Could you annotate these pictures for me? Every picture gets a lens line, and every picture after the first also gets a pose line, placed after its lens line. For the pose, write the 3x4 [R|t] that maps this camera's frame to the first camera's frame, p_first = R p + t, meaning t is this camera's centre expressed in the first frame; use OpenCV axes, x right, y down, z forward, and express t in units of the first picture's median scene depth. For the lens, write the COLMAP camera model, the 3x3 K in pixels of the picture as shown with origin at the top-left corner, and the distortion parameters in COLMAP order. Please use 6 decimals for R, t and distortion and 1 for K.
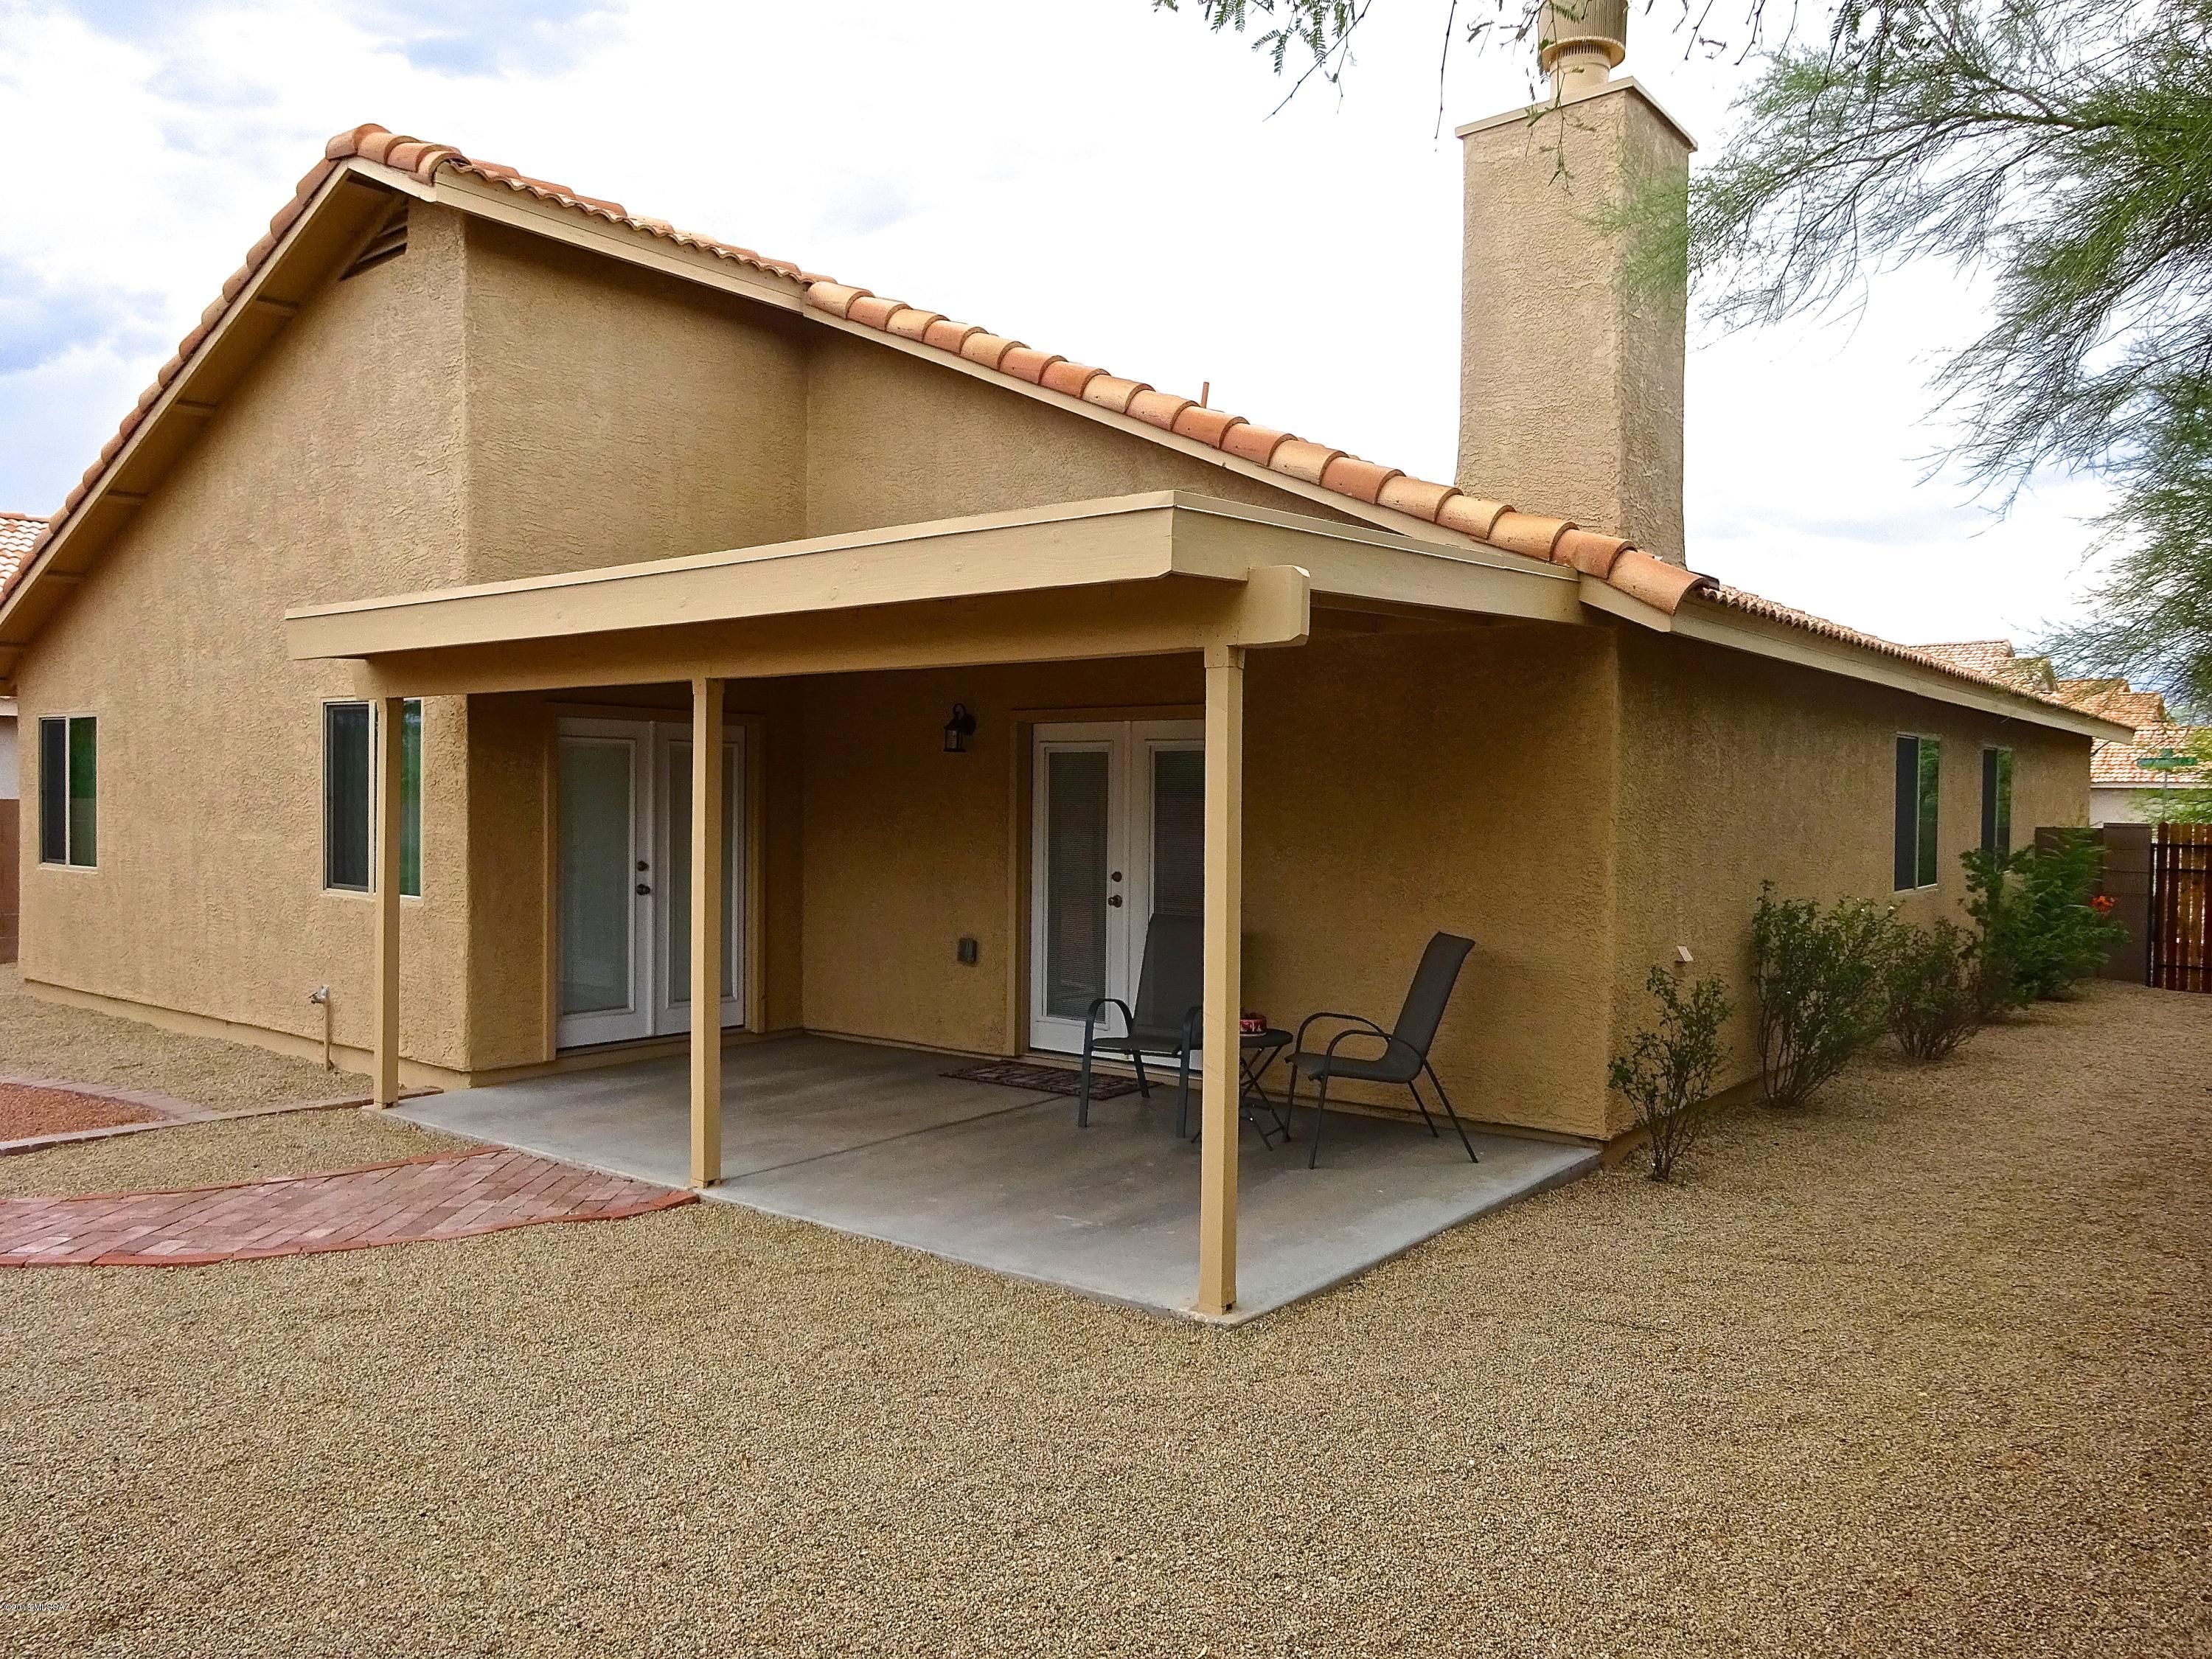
lens RADIAL K [[1606.4, 0, 1106.0], [0, 1606.4, 829.5], [0, 0, 1]] dist [-0.004976, -0.000871]
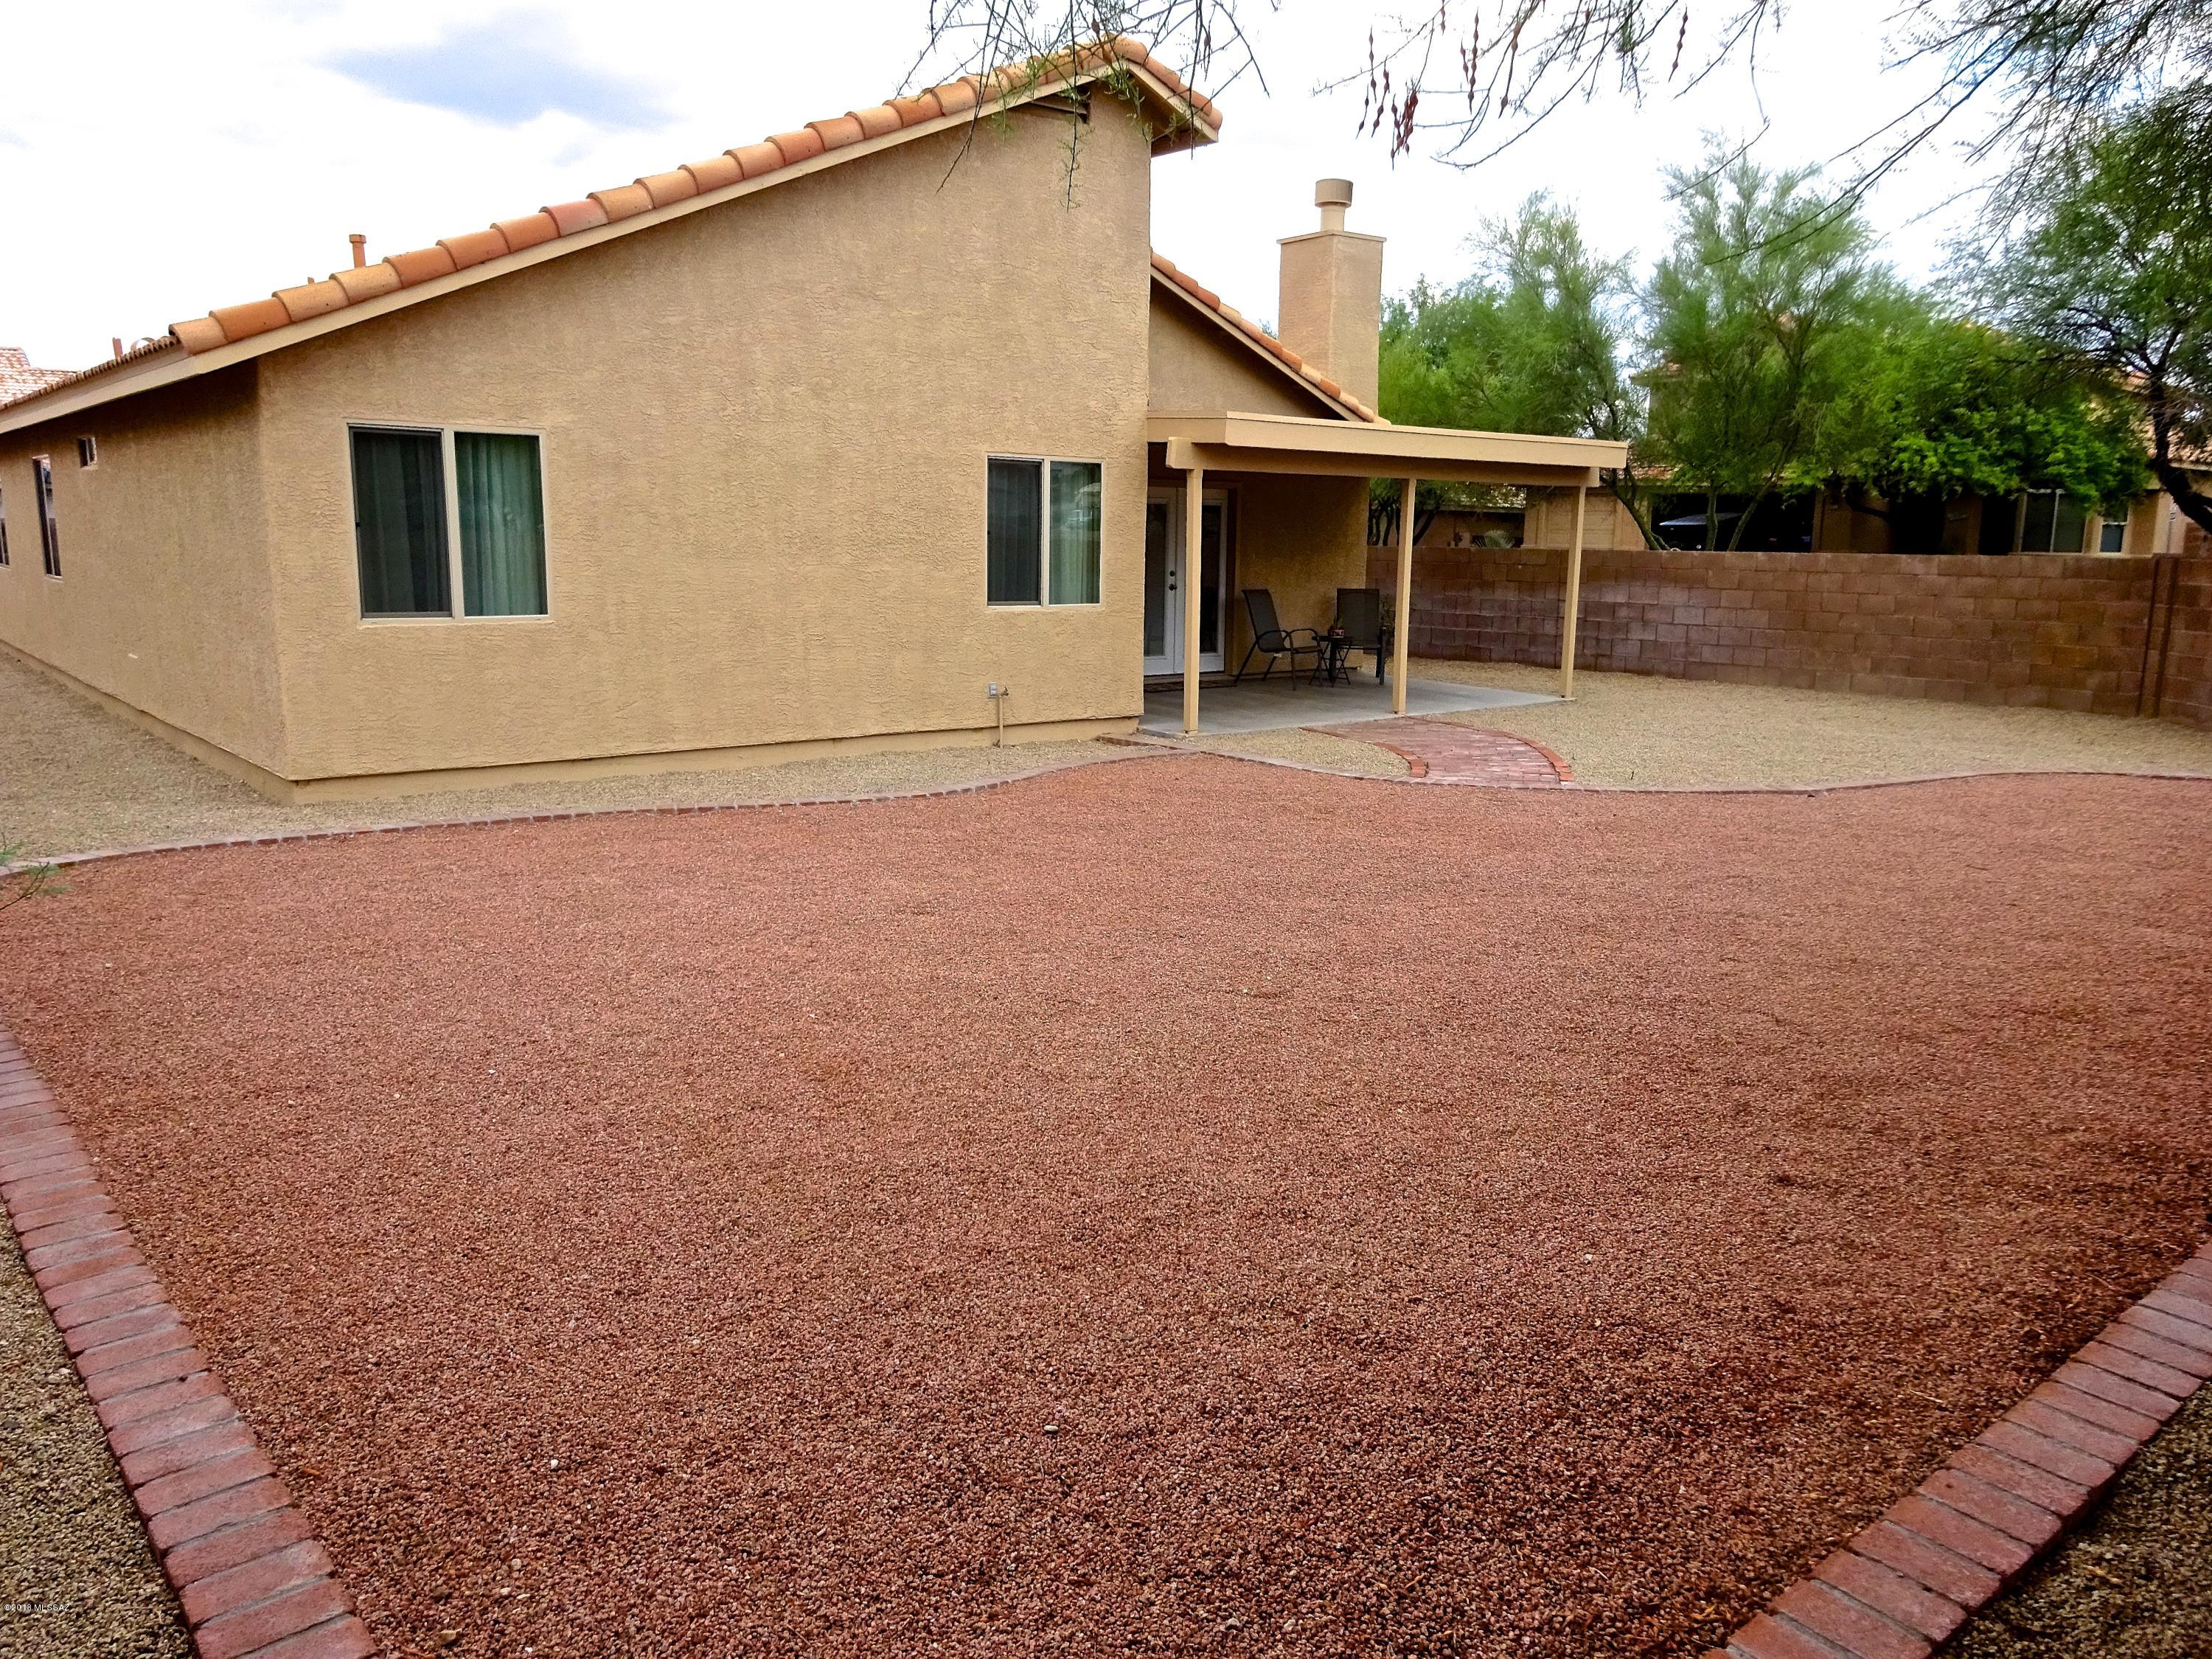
lens RADIAL K [[1606.4, 0, 1106.0], [0, 1606.4, 829.5], [0, 0, 1]] dist [-0.004976, -0.000871]
pose [[0.230257, -0.185995, 0.955190, -1.834463], [0.004507, 0.981758, 0.190082, -0.032904], [-0.973119, -0.039463, 0.226895, 0.656954]]
